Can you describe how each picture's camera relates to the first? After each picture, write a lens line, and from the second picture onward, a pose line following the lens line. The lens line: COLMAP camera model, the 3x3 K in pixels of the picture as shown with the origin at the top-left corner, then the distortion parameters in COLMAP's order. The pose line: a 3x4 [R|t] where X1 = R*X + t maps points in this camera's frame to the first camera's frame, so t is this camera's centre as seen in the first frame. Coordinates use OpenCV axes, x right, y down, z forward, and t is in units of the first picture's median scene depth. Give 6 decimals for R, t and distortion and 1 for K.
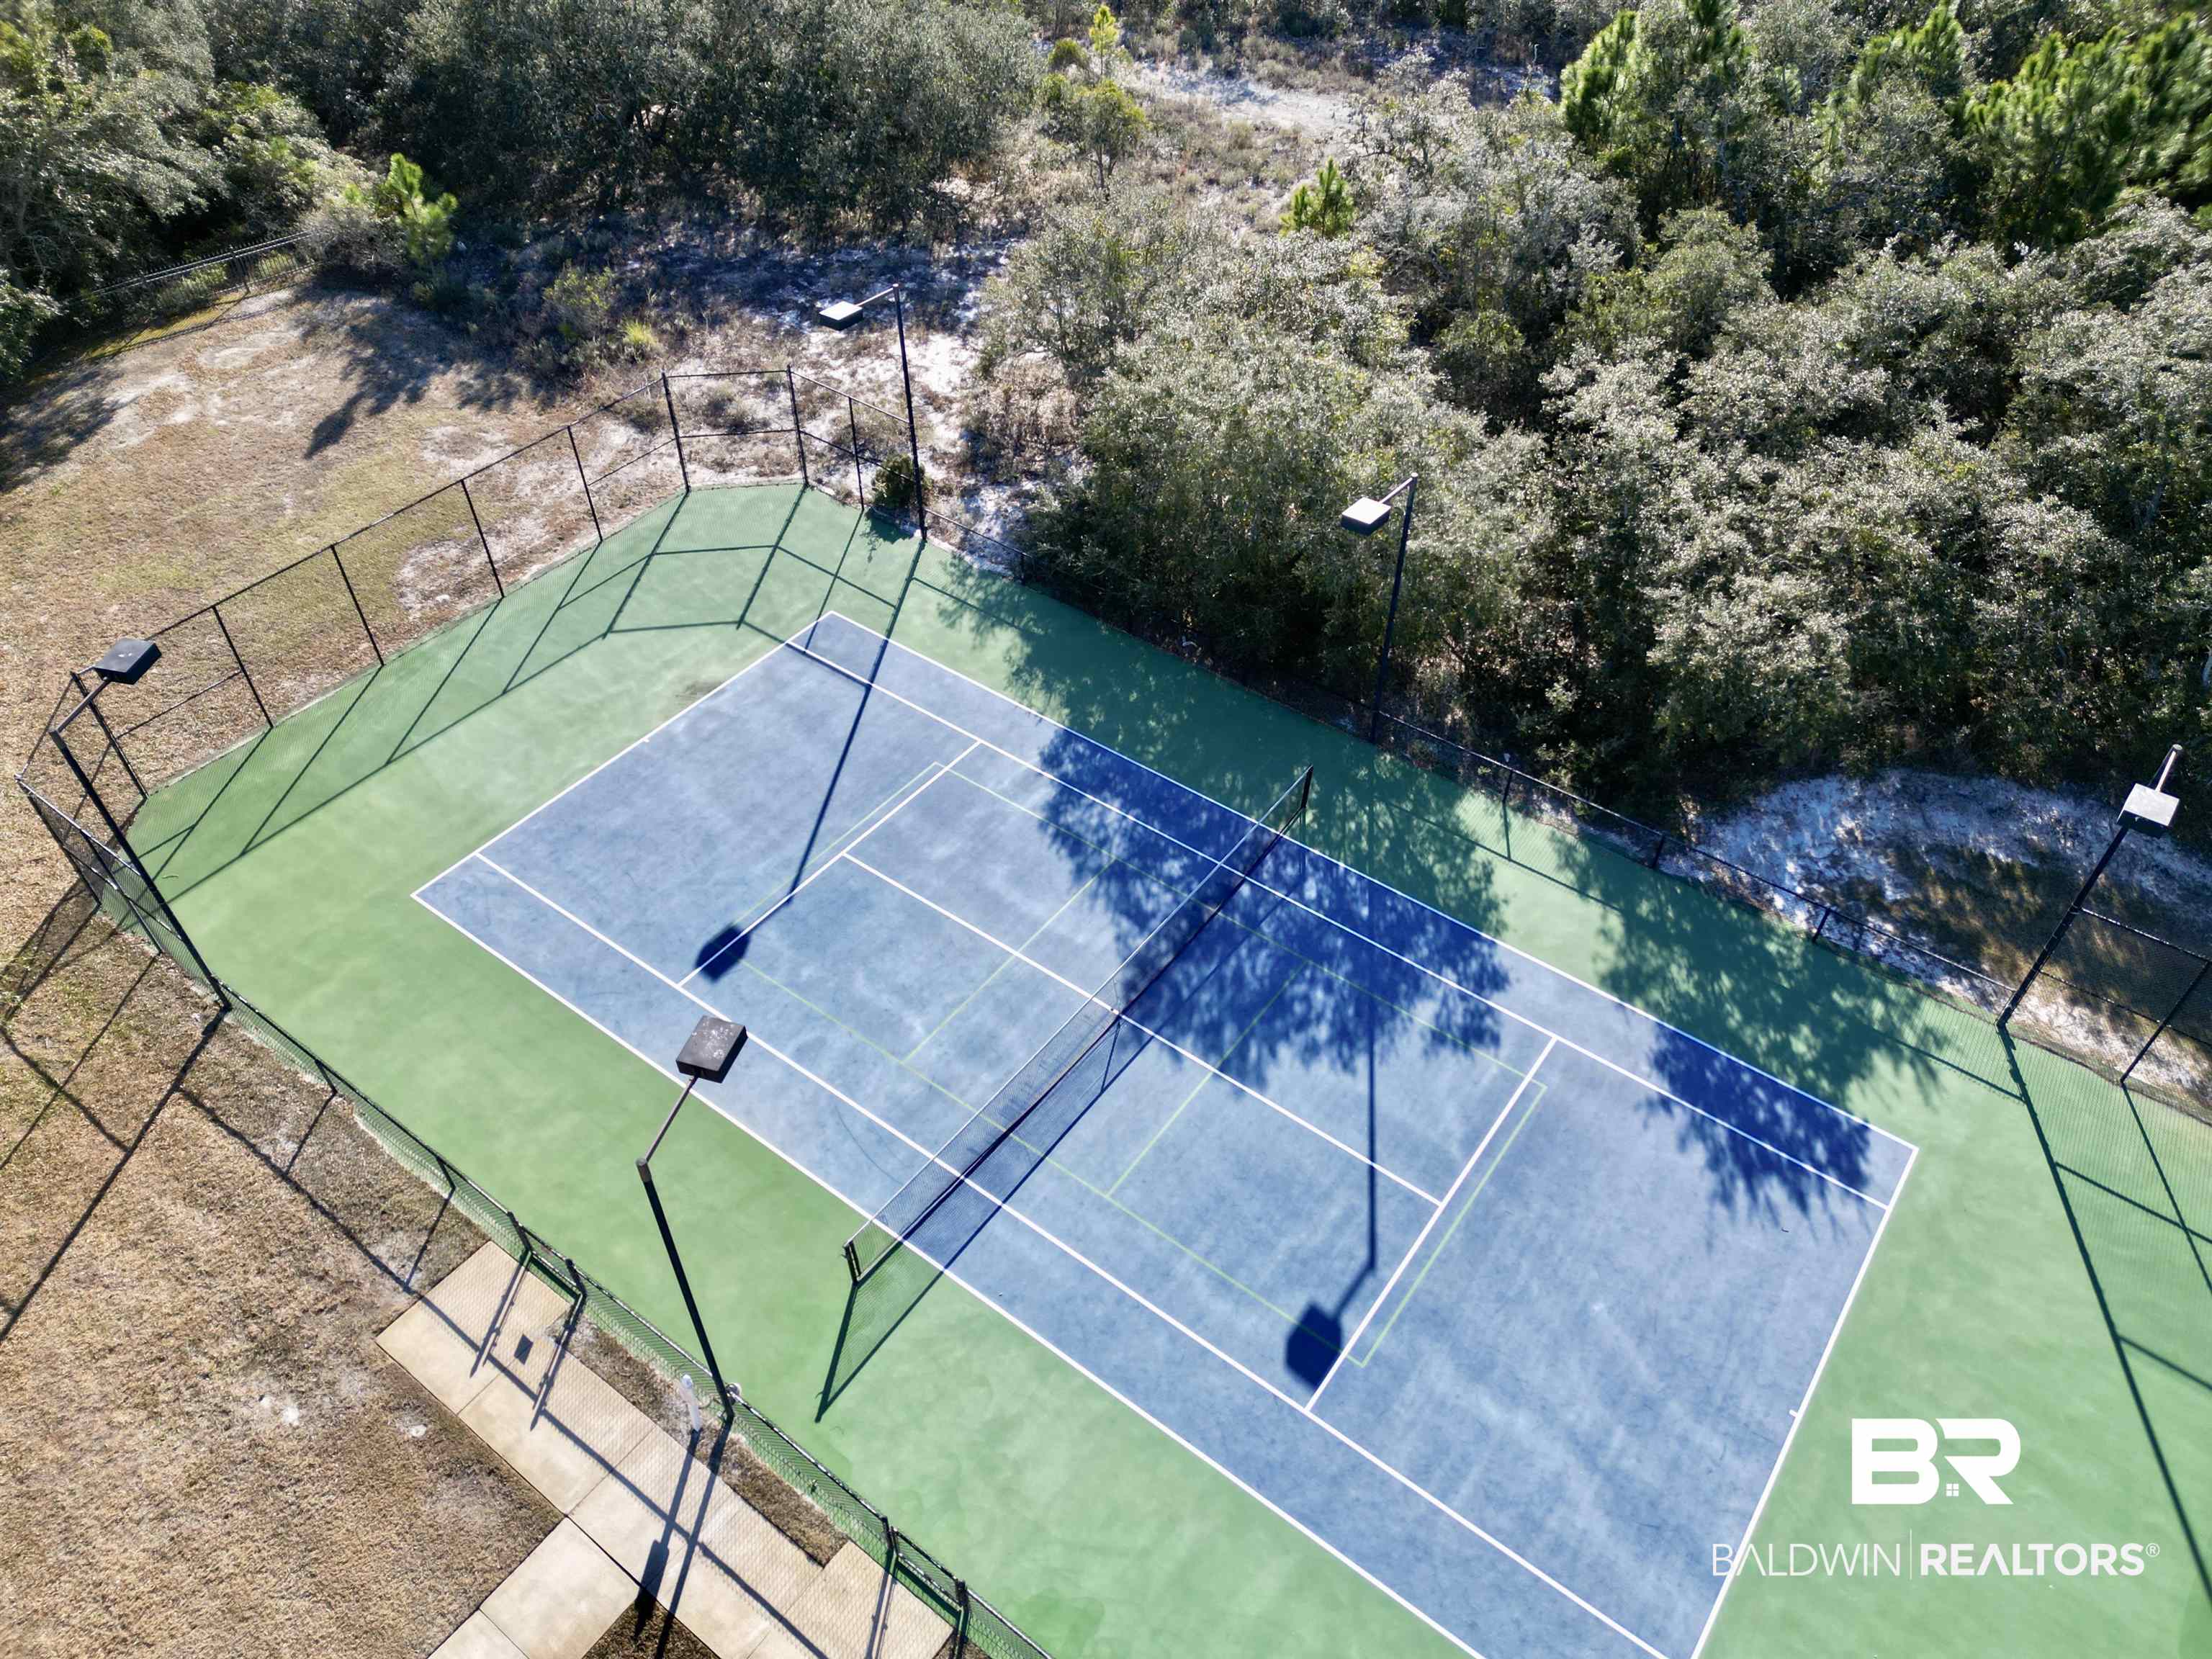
lens RADIAL K [[1544.5, 0, 1106.0], [0, 1544.5, 829.5], [0, 0, 1]] dist [0.116436, -0.150912]
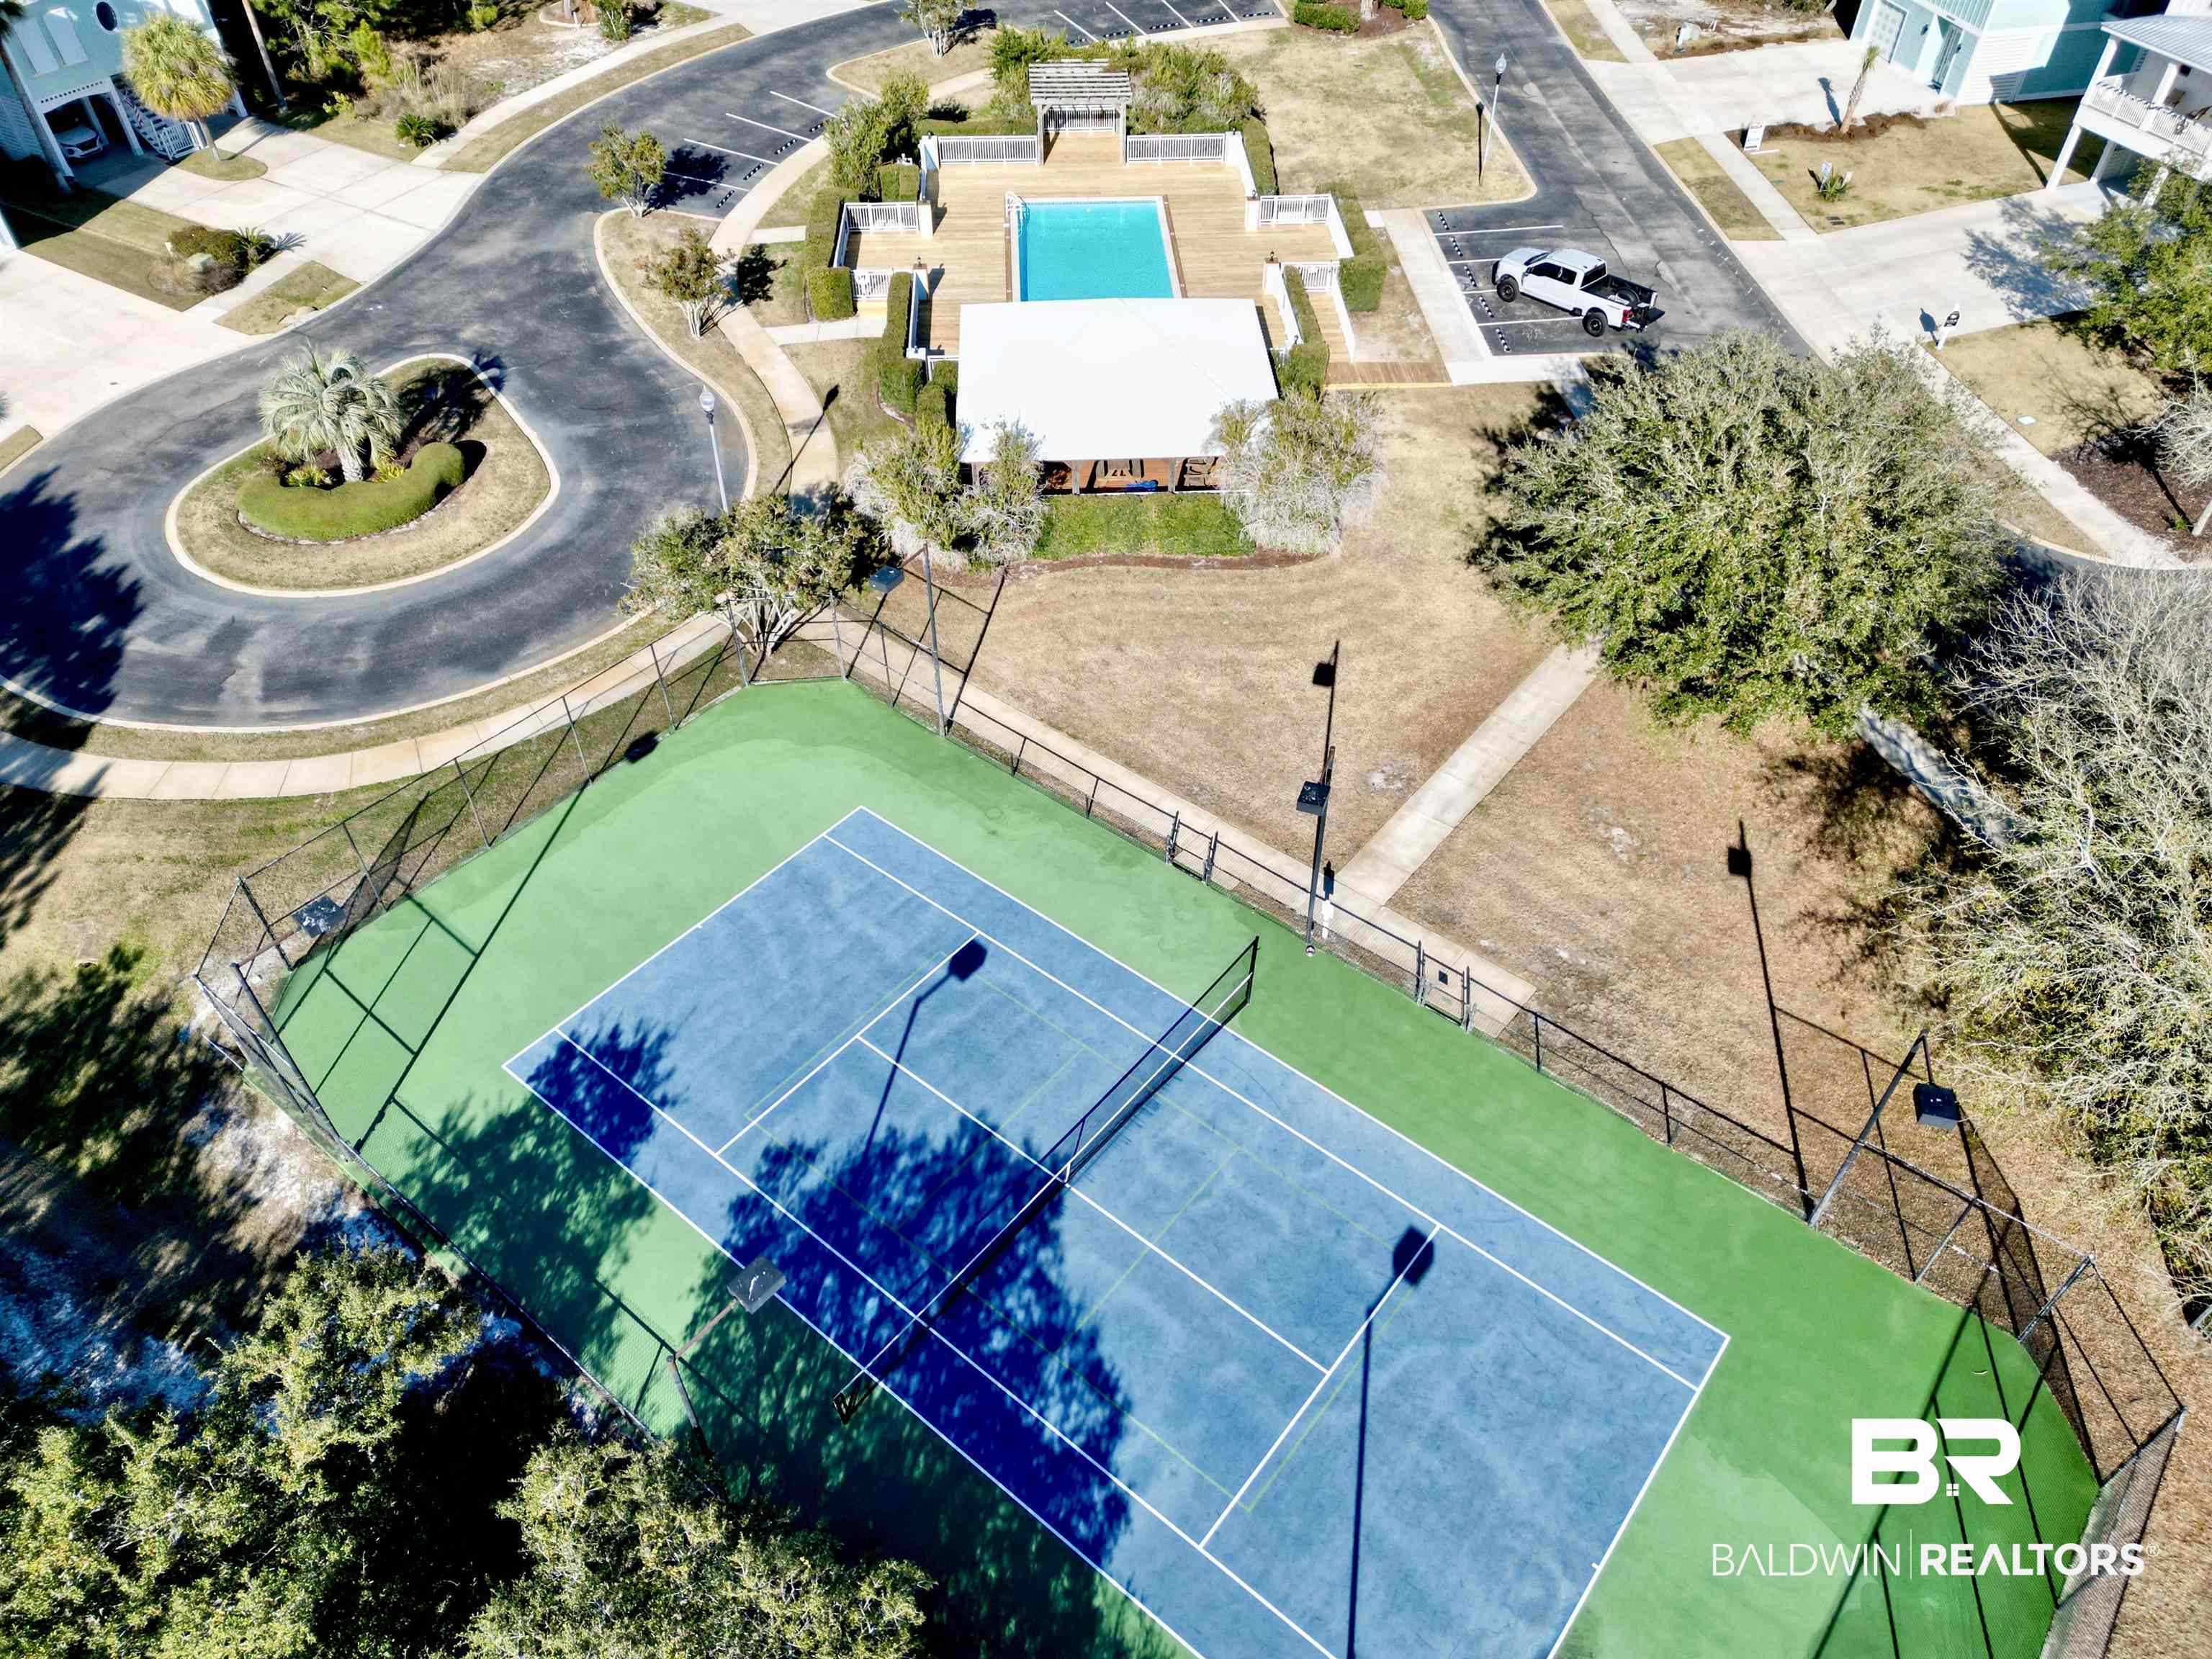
lens RADIAL K [[1544.5, 0, 1106.0], [0, 1544.5, 829.5], [0, 0, 1]] dist [0.116436, -0.150912]
pose [[-0.998953, -0.034477, 0.030078, -0.049222], [0.028608, 0.042365, 0.998693, -1.088654], [-0.035706, 0.998507, -0.041335, 0.763747]]
